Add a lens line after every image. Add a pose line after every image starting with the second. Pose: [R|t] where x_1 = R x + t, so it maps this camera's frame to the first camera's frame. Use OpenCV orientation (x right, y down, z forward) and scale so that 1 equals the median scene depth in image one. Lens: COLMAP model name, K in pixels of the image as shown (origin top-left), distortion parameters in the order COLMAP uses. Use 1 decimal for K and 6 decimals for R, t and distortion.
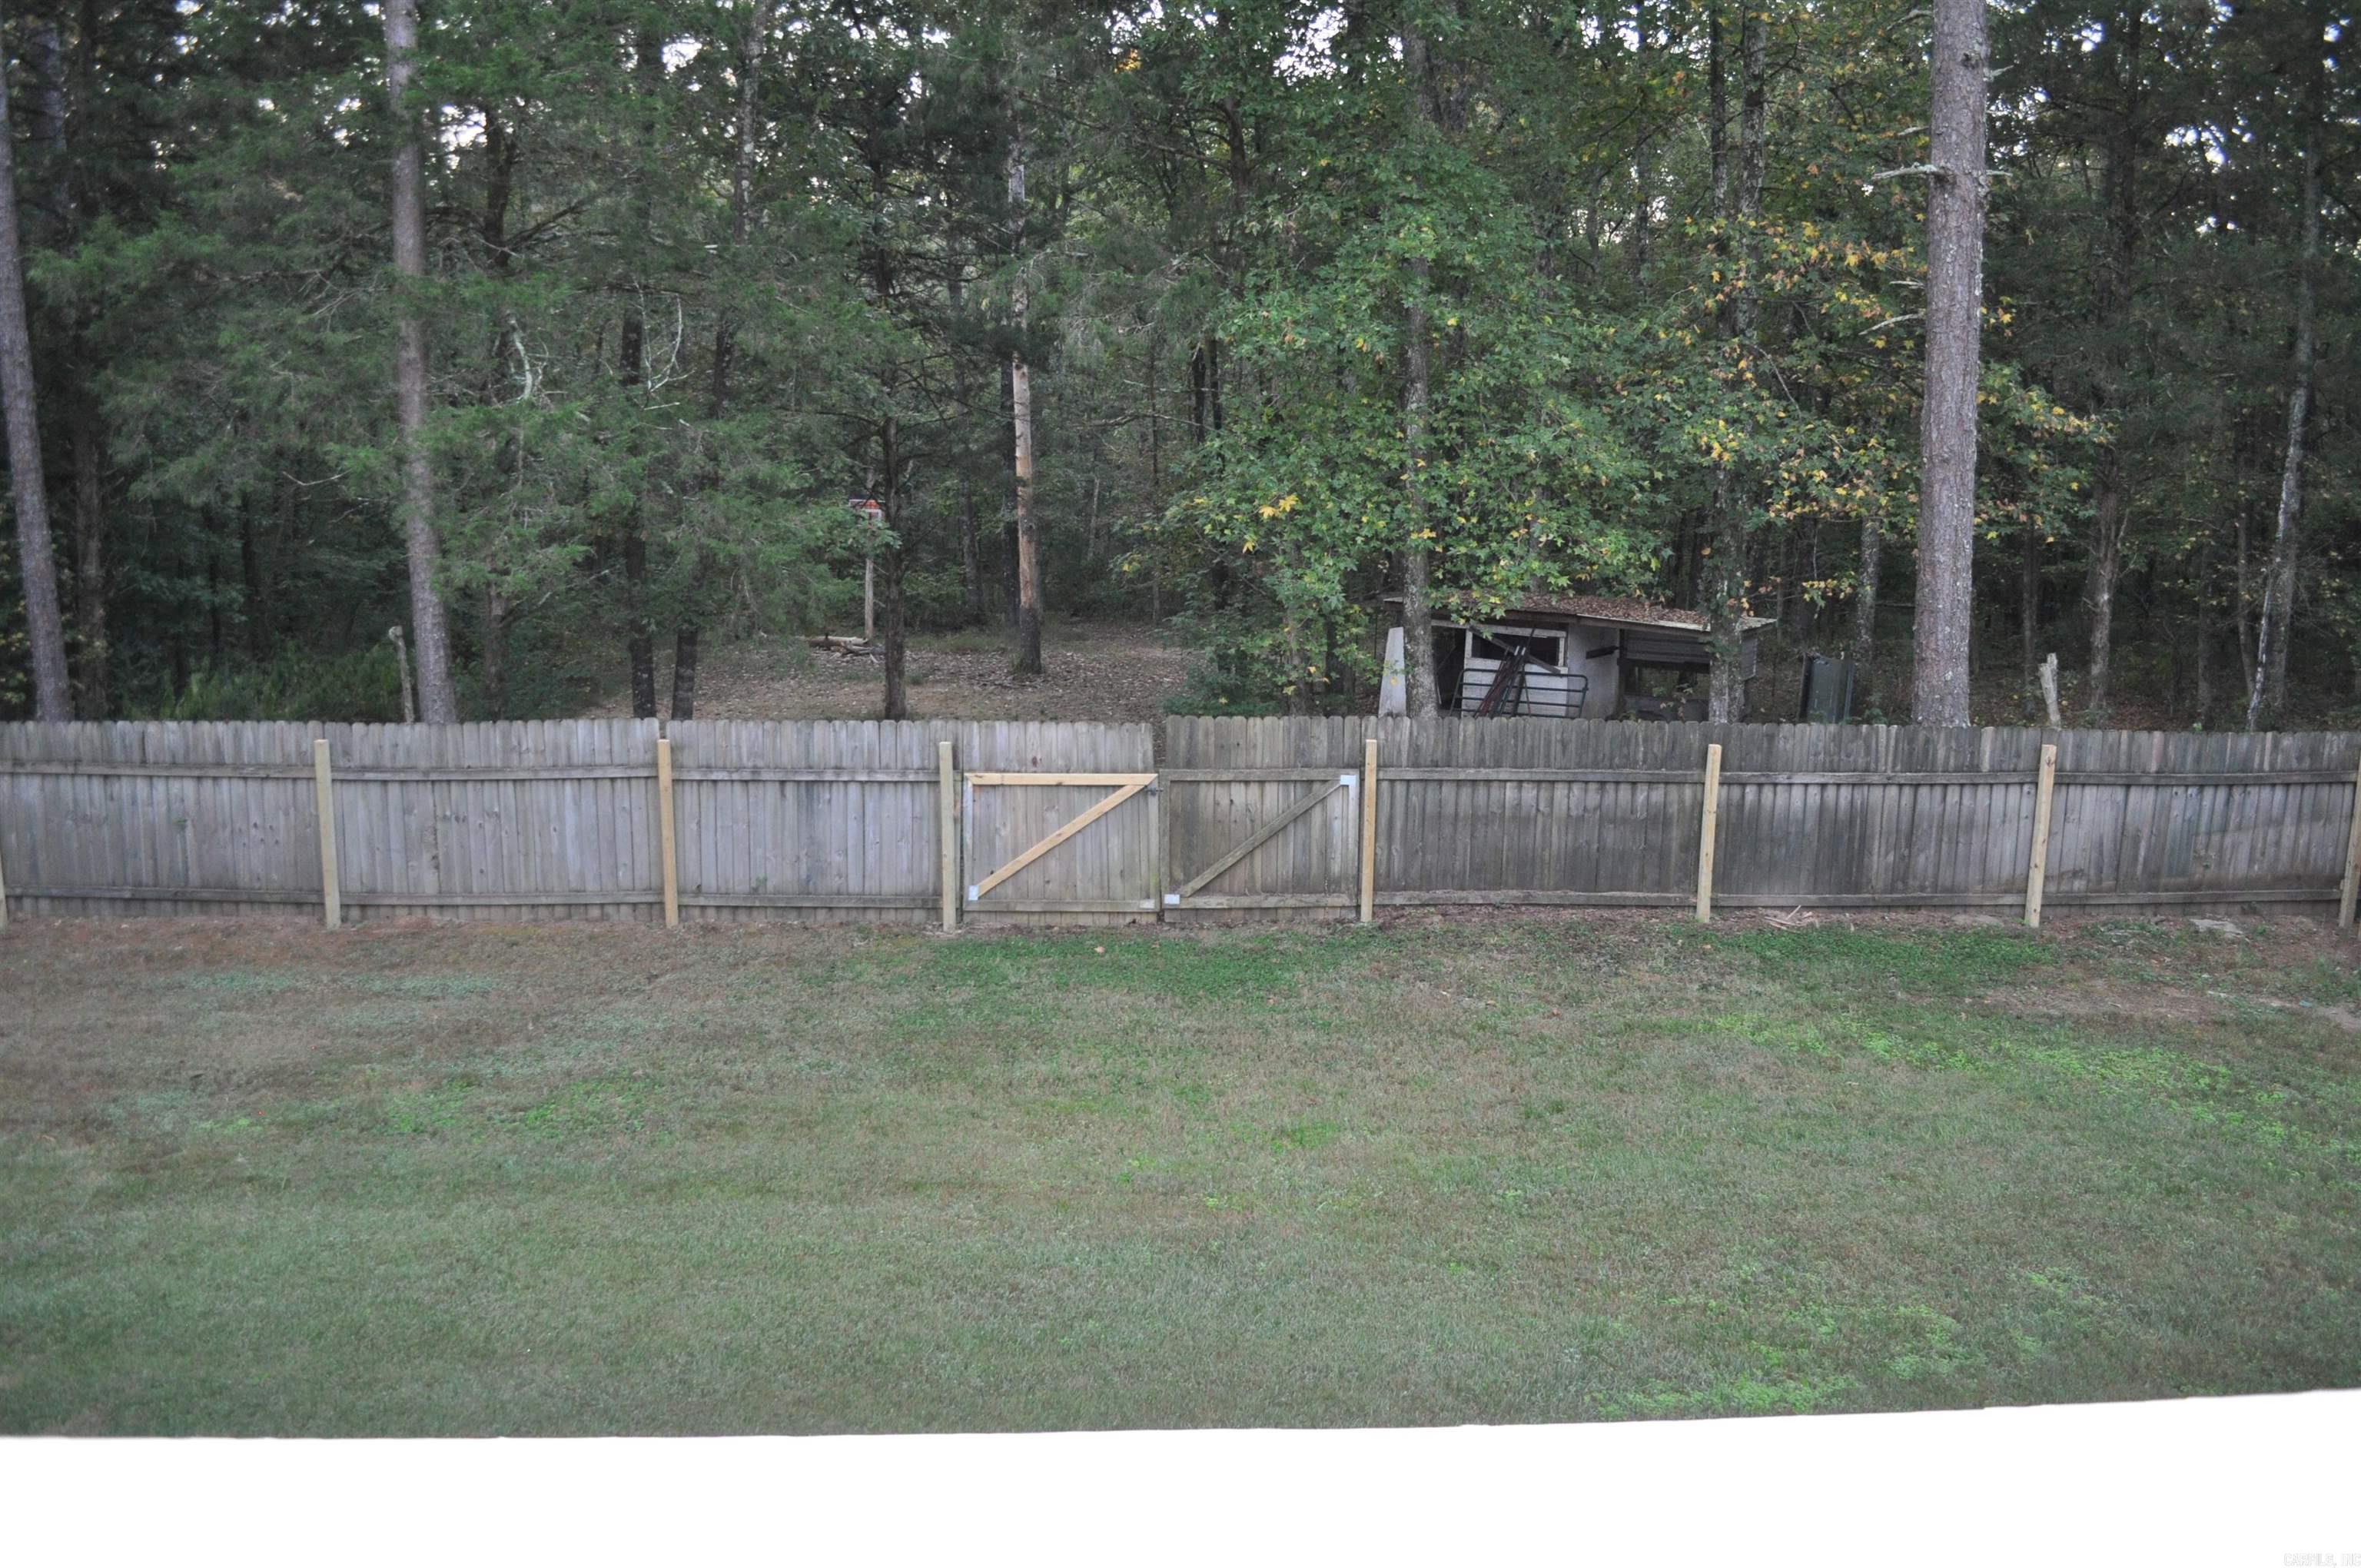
lens RADIAL K [[1861.6, 0, 1167.6], [0, 1861.6, 785.2], [0, 0, 1]] dist [-0.076766, 0.007006]
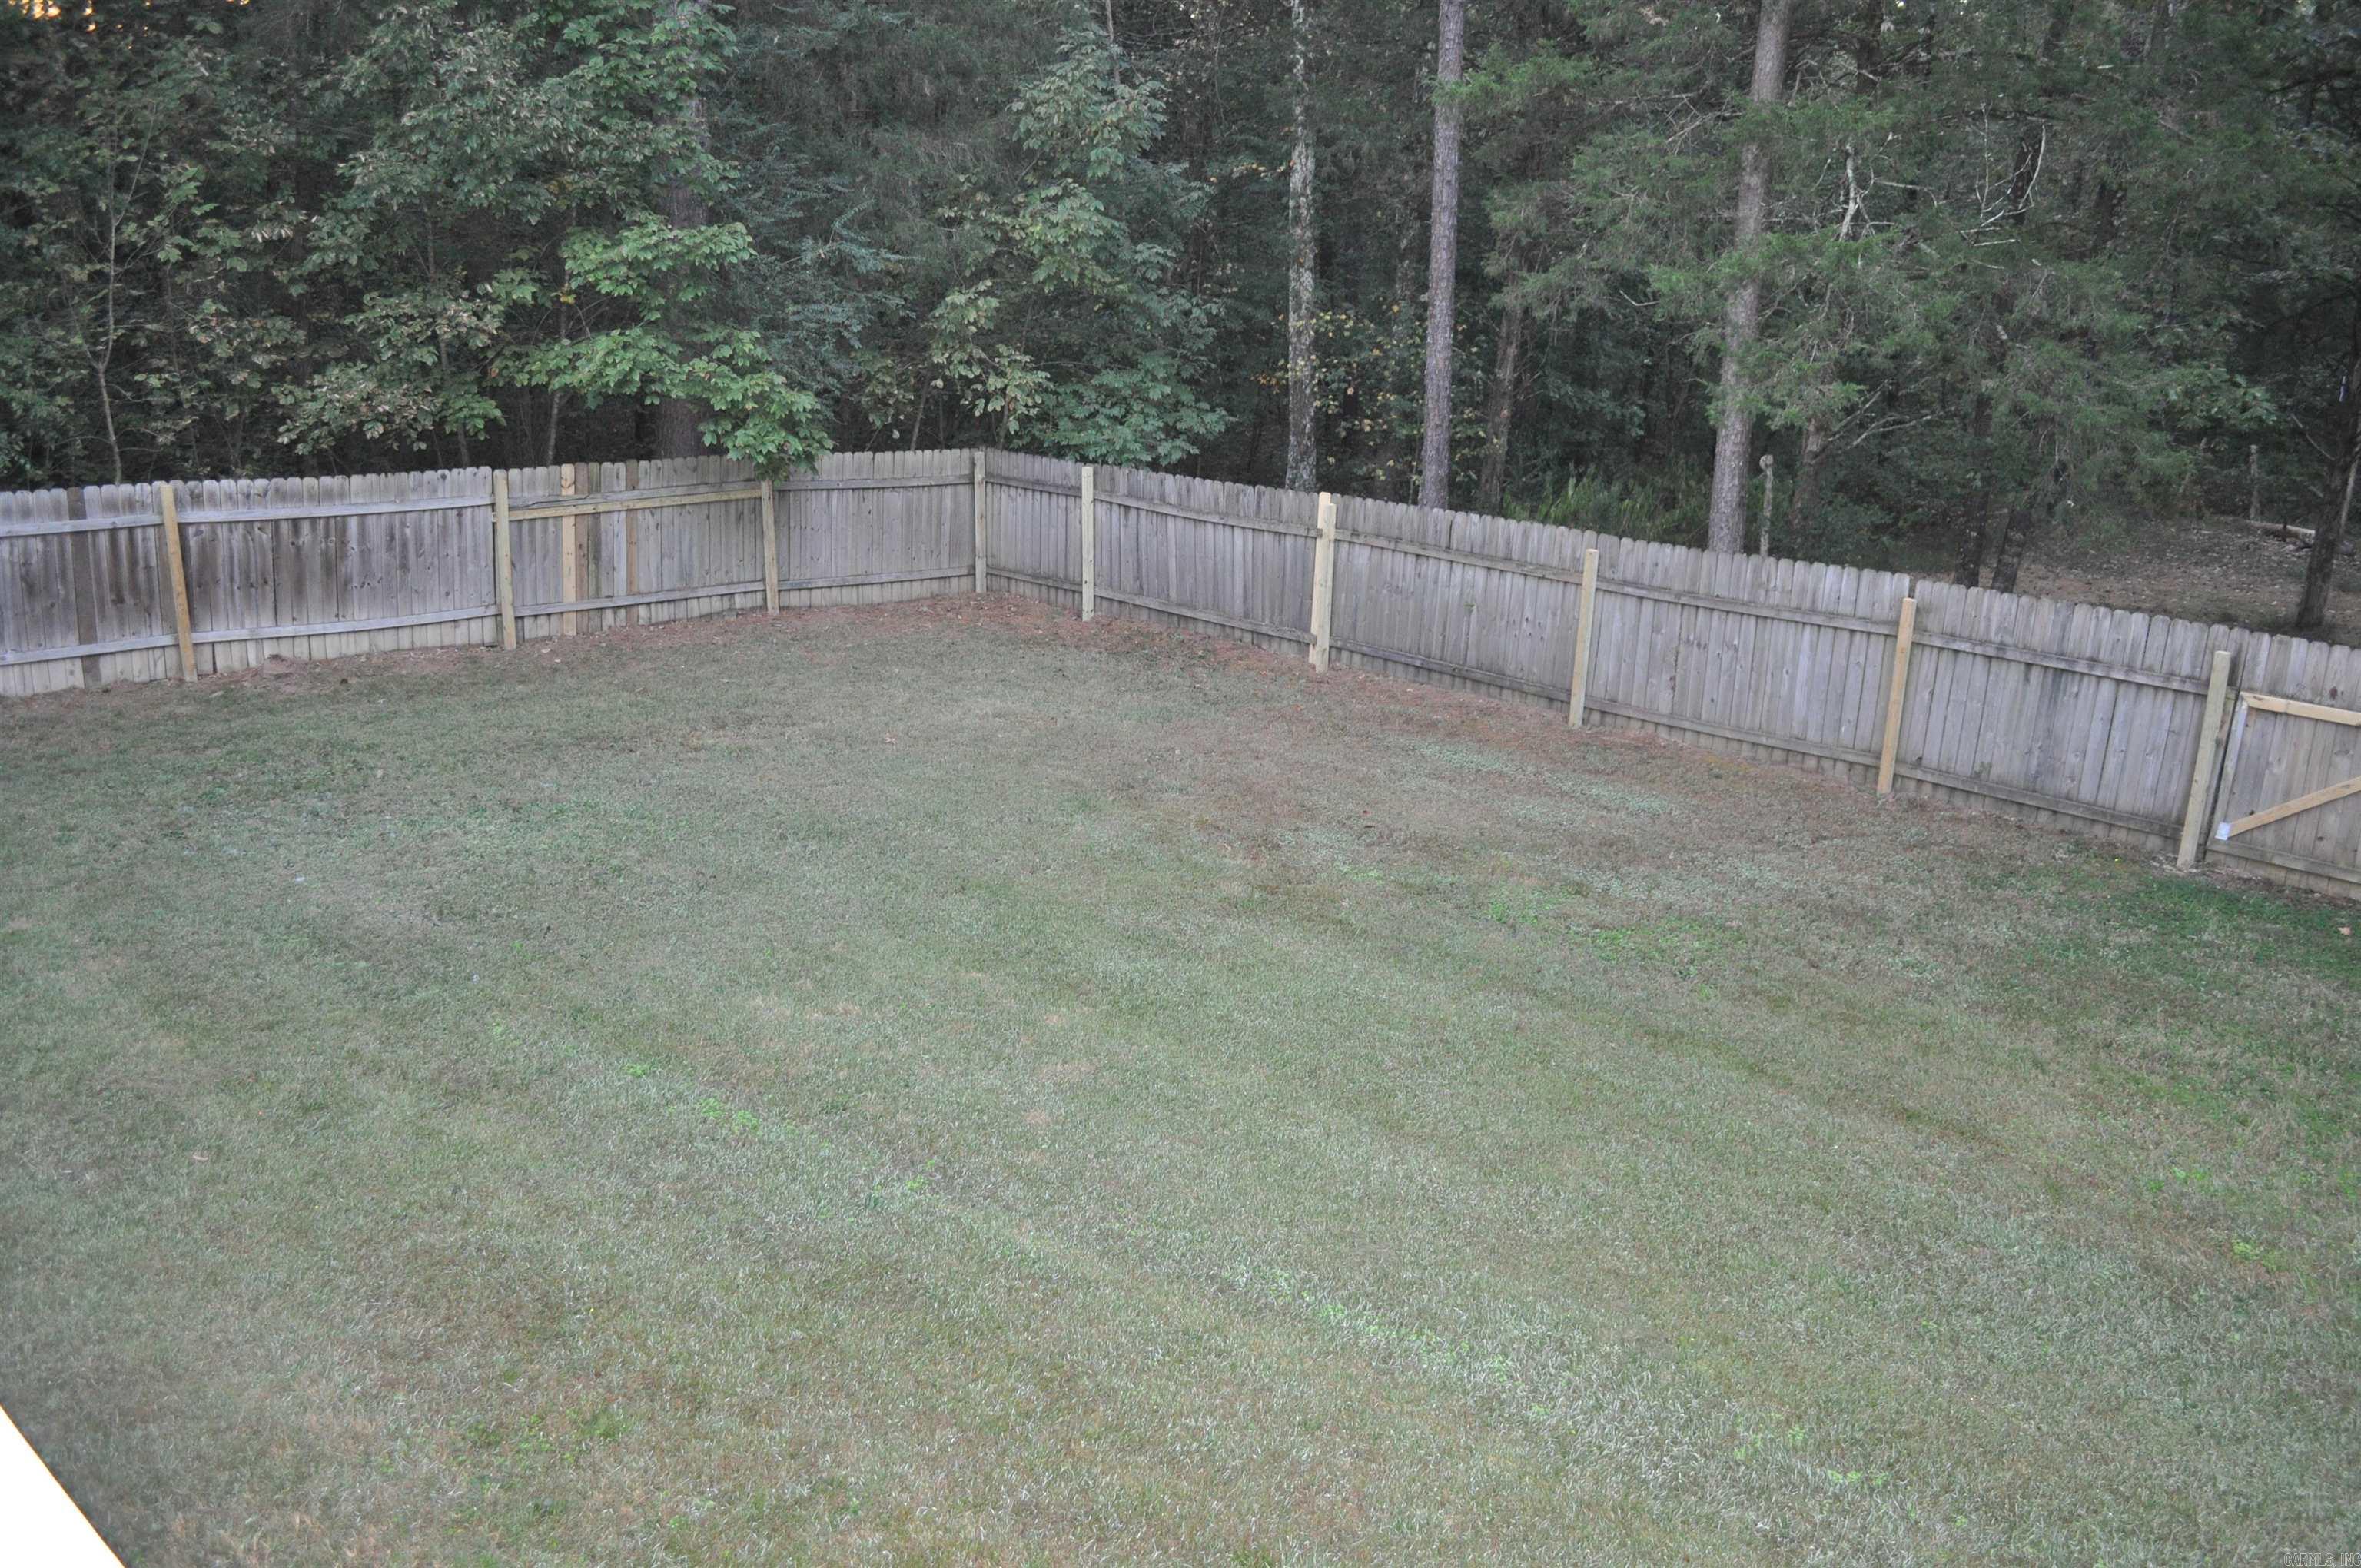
lens RADIAL K [[1861.6, 0, 1173.8], [0, 1861.6, 765.0], [0, 0, 1]] dist [-0.076766, 0.007006]
pose [[0.714544, 0.205136, -0.668840, 0.102441], [-0.155202, 0.978702, 0.134364, -0.009064], [0.682158, 0.007797, 0.731163, 0.059792]]
